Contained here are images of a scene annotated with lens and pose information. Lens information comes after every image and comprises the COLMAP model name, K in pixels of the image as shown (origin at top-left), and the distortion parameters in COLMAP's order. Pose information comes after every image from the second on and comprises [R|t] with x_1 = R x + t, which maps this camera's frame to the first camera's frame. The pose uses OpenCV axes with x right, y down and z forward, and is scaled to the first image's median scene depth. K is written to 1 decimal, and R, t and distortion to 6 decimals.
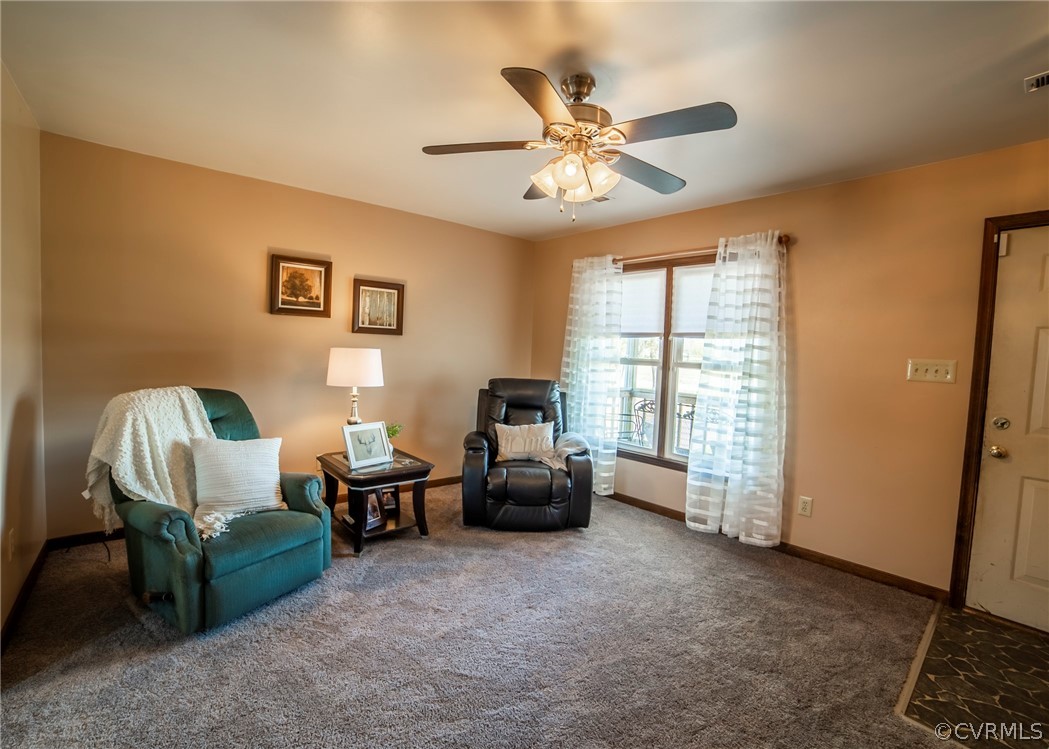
lens RADIAL K [[483.5, 0, 524.5], [0, 483.5, 374.5], [0, 0, 1]] dist [-0.096980, 0.031827]
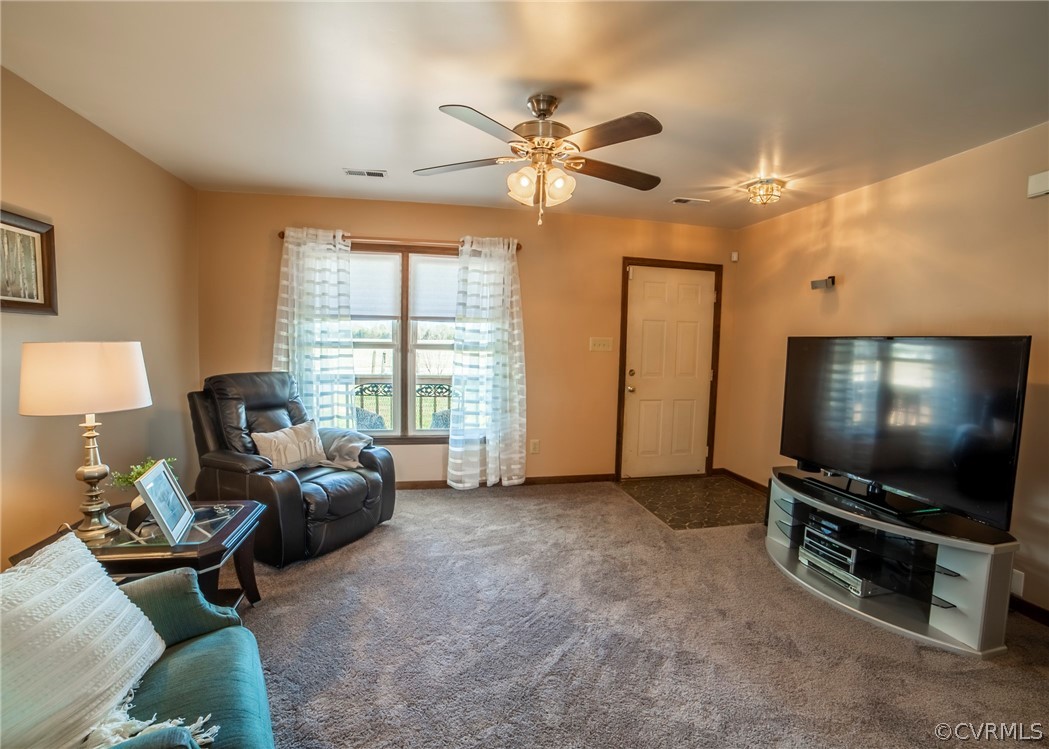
lens RADIAL K [[483.5, 0, 524.5], [0, 483.5, 374.5], [0, 0, 1]] dist [-0.096980, 0.031827]
pose [[0.481555, -0.089445, 0.871840, -0.532640], [0.041850, 0.995991, 0.079066, -0.034753], [-0.875416, -0.001588, 0.483367, 0.287575]]
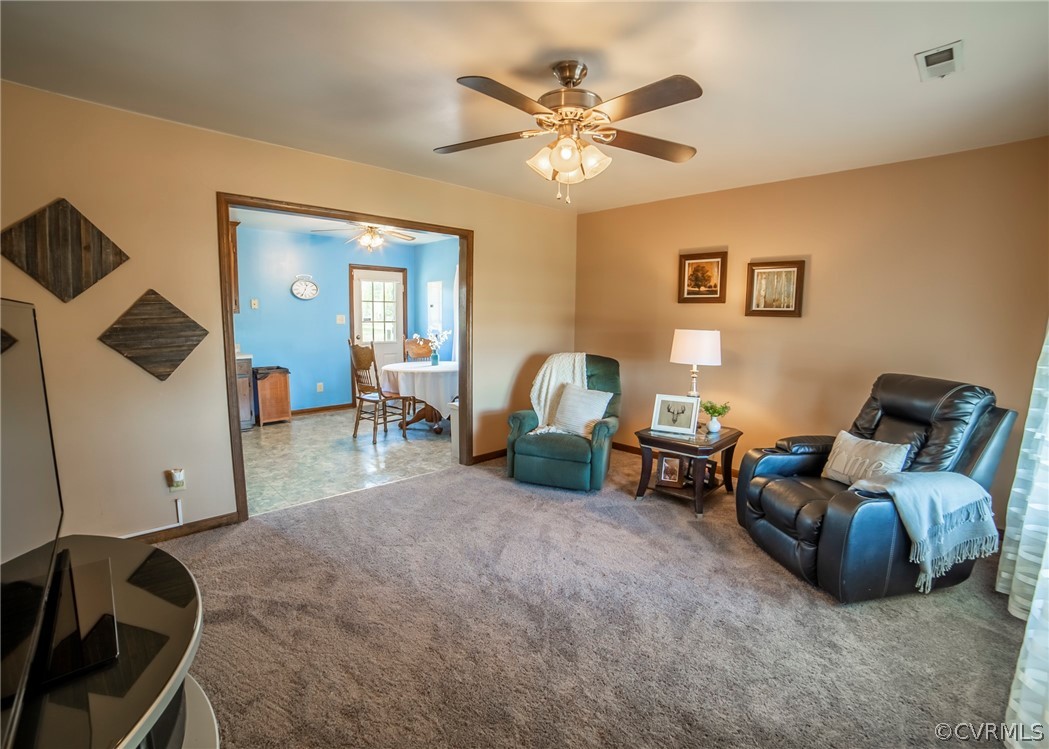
lens RADIAL K [[483.5, 0, 524.5], [0, 483.5, 374.5], [0, 0, 1]] dist [-0.096980, 0.031827]
pose [[0.069917, 0.075940, -0.994658, 0.684423], [-0.064972, 0.995328, 0.071424, -0.004213], [0.995435, 0.059631, 0.074524, 0.492897]]
